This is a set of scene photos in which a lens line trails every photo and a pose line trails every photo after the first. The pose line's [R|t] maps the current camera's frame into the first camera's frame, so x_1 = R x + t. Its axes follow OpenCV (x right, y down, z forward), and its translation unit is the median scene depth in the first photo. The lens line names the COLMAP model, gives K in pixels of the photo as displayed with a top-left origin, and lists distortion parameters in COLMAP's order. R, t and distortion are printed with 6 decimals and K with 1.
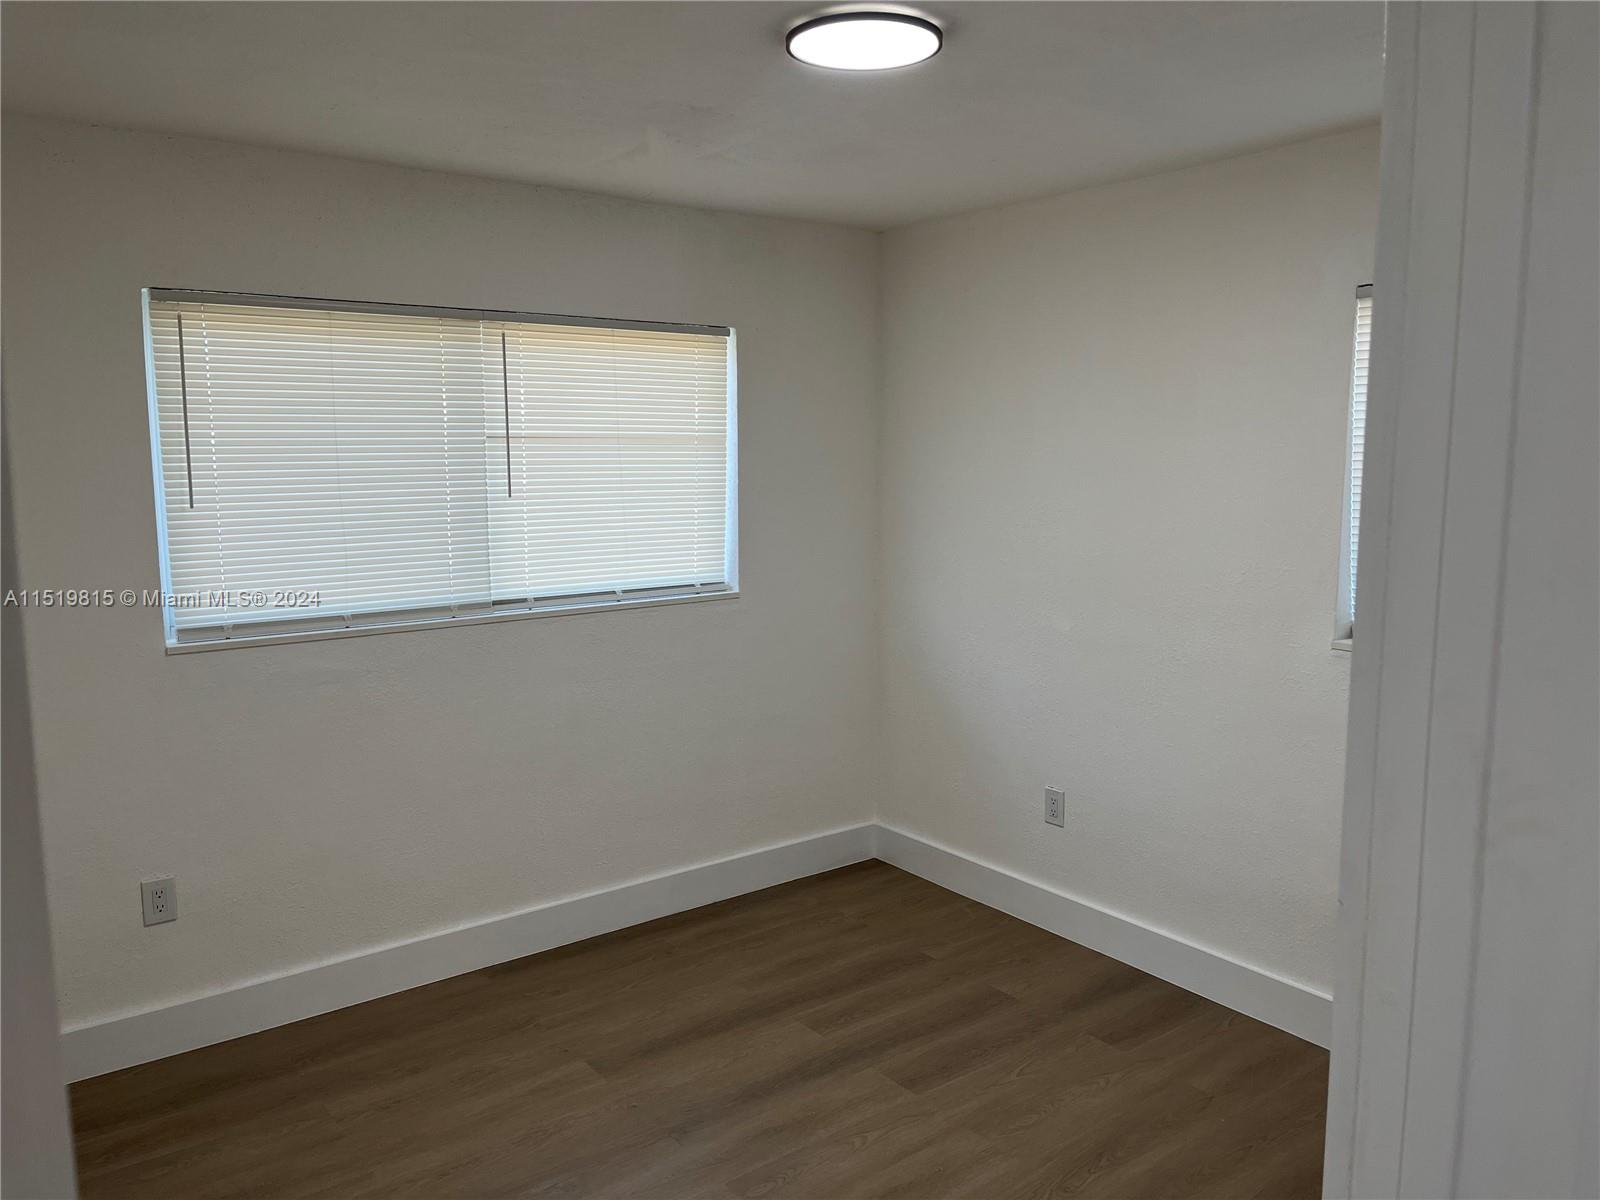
lens RADIAL K [[1190.3, 0, 802.4], [0, 1190.3, 598.9], [0, 0, 1]] dist [0.057504, -0.061490]
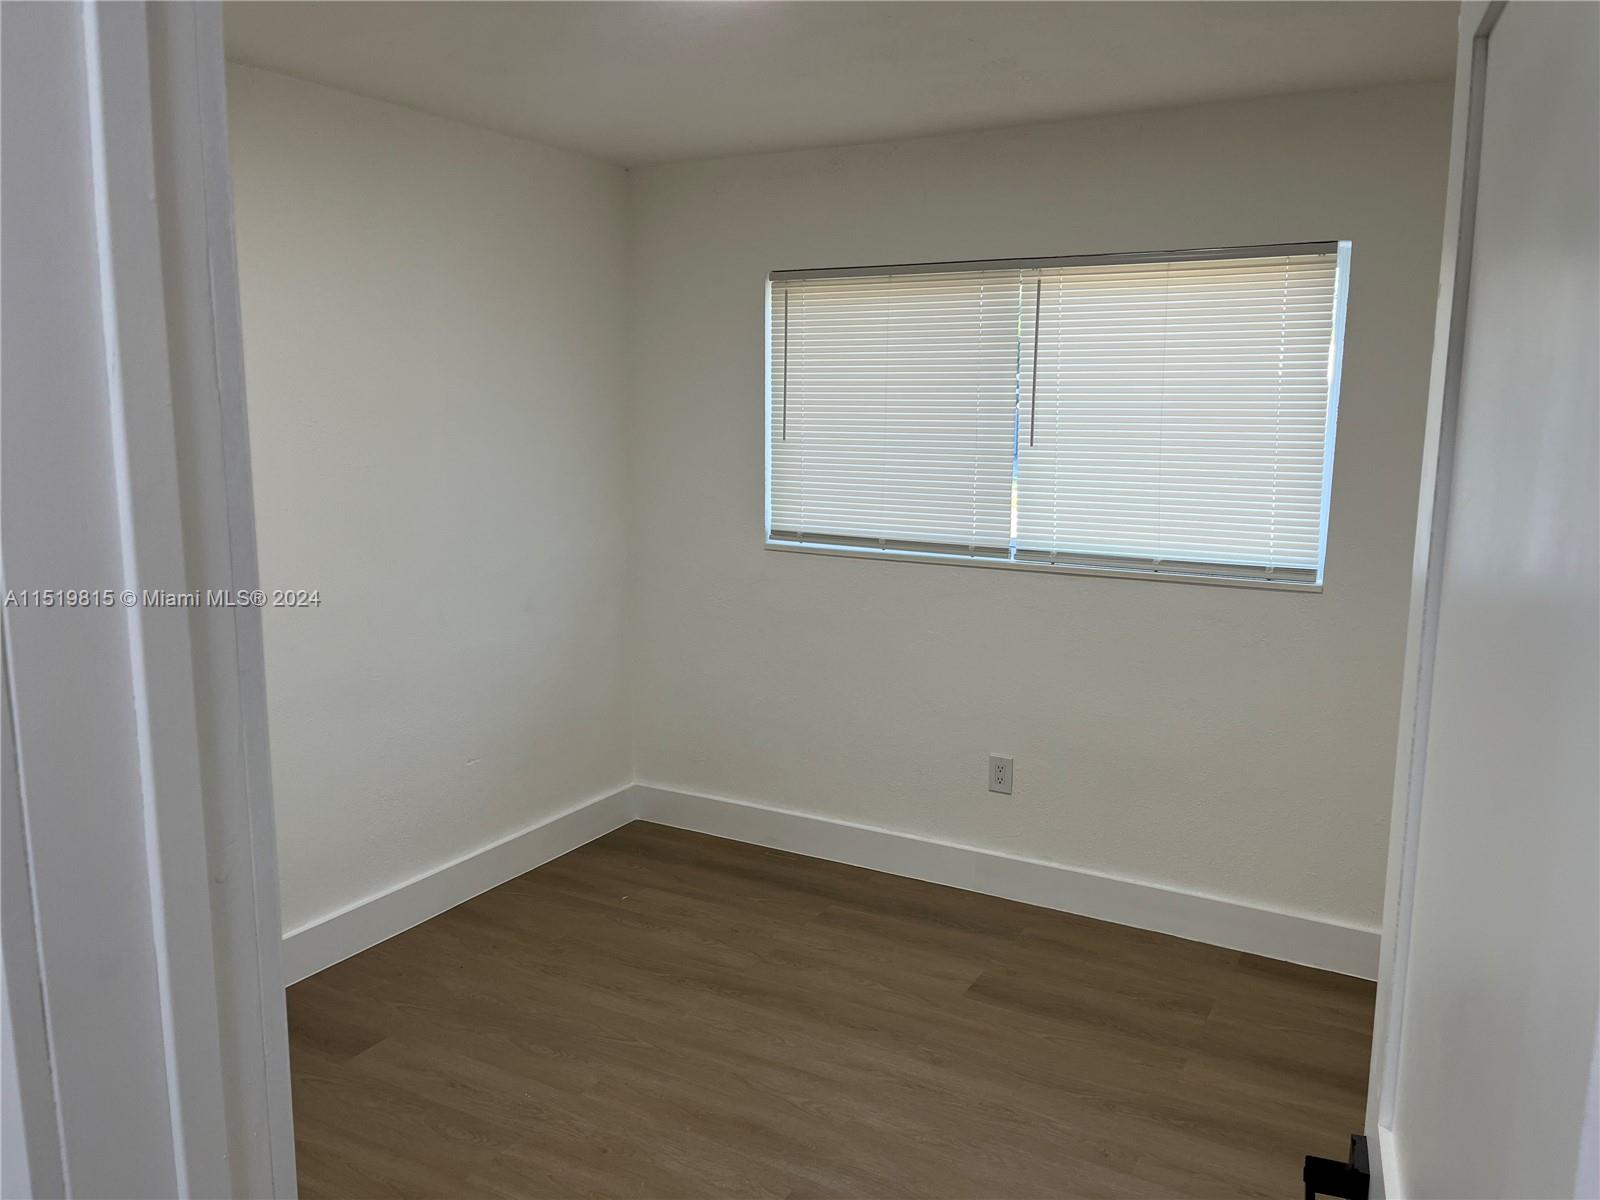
lens RADIAL K [[1190.3, 0, 845.0], [0, 1190.3, 594.9], [0, 0, 1]] dist [0.057504, -0.061490]
pose [[0.411400, 0.161018, -0.897119, 0.612257], [-0.126105, 0.984861, 0.118937, -0.062814], [0.902689, 0.064200, 0.425477, 0.451061]]
